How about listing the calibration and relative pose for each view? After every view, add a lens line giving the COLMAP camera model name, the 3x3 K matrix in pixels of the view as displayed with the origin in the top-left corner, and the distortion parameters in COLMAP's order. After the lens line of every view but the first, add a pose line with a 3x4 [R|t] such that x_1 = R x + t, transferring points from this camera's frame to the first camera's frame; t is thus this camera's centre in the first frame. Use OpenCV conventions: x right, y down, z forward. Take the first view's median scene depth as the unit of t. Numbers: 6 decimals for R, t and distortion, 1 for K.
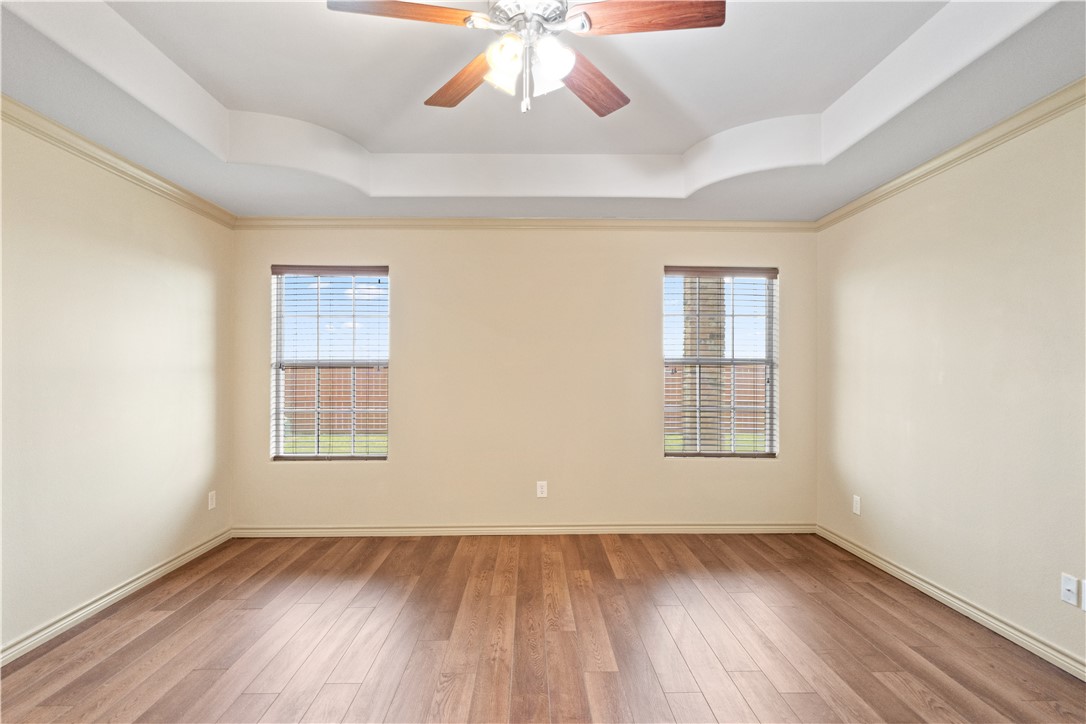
lens RADIAL K [[575.0, 0, 545.8], [0, 575.0, 360.0], [0, 0, 1]] dist [-0.004609, 0.002205]
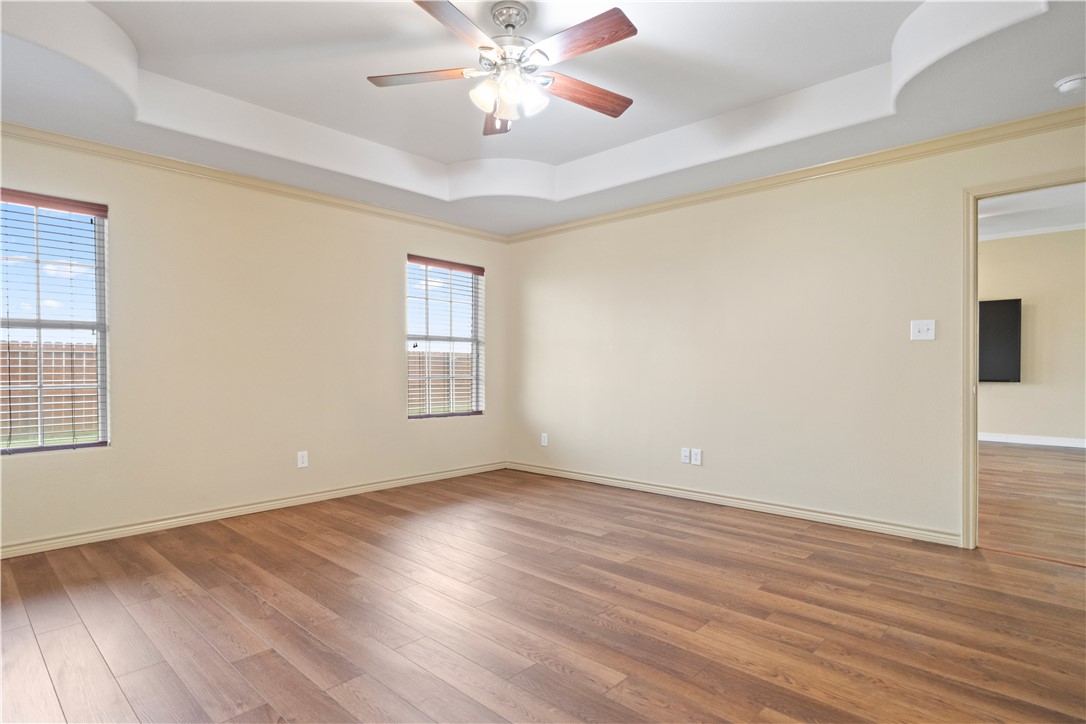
lens RADIAL K [[575.0, 0, 551.0], [0, 575.0, 364.3], [0, 0, 1]] dist [-0.004609, 0.002205]
pose [[0.693195, 0.001178, 0.720749, -0.440520], [-0.015503, 0.999792, 0.013276, 0.039849], [-0.720583, -0.020376, 0.693069, -0.005776]]
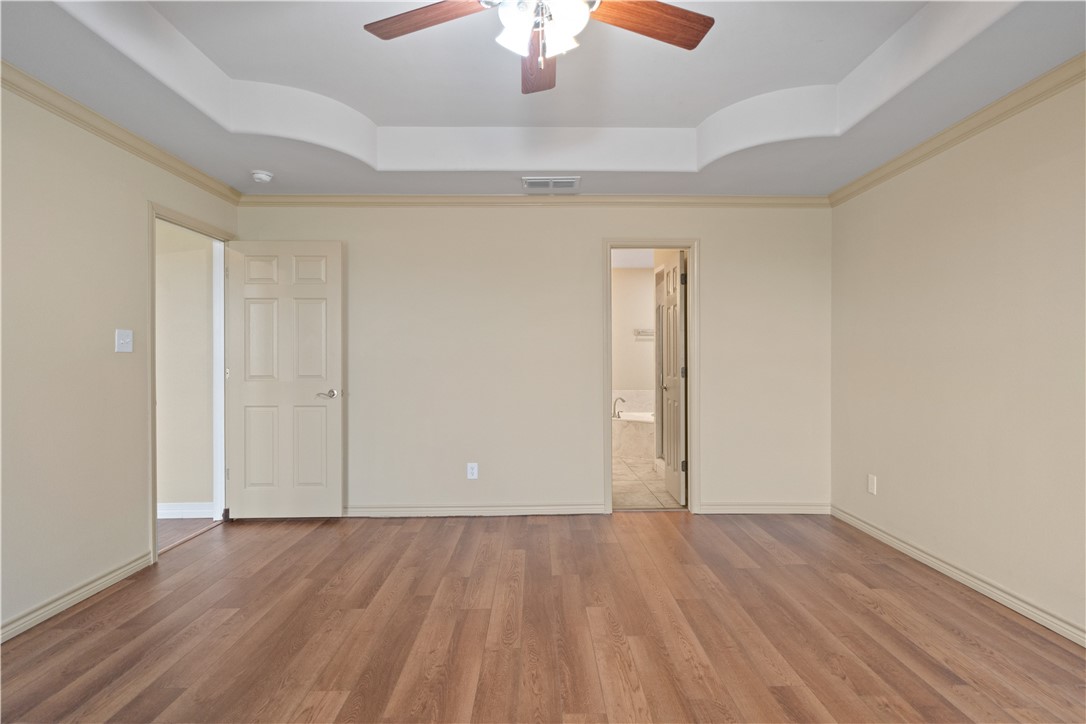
lens RADIAL K [[575.0, 0, 544.6], [0, 575.0, 357.1], [0, 0, 1]] dist [-0.004609, 0.002205]
pose [[-0.999959, 0.000219, 0.009100, -0.024199], [0.000050, 0.999827, -0.018606, 0.025583], [-0.009102, -0.018605, -0.999785, 0.916437]]
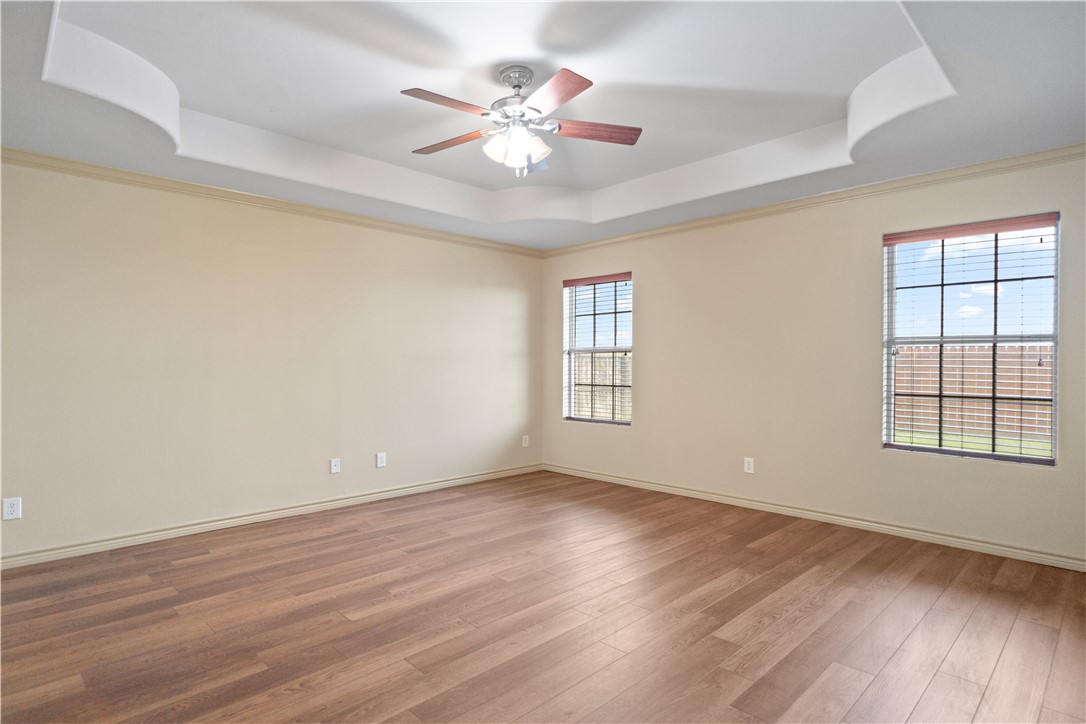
lens RADIAL K [[575.0, 0, 541.0], [0, 575.0, 365.5], [0, 0, 1]] dist [-0.004609, 0.002205]
pose [[0.678973, 0.004047, -0.734152, 0.524174], [0.016854, 0.999635, 0.021098, 0.011756], [0.733969, -0.026698, 0.678658, 0.002202]]
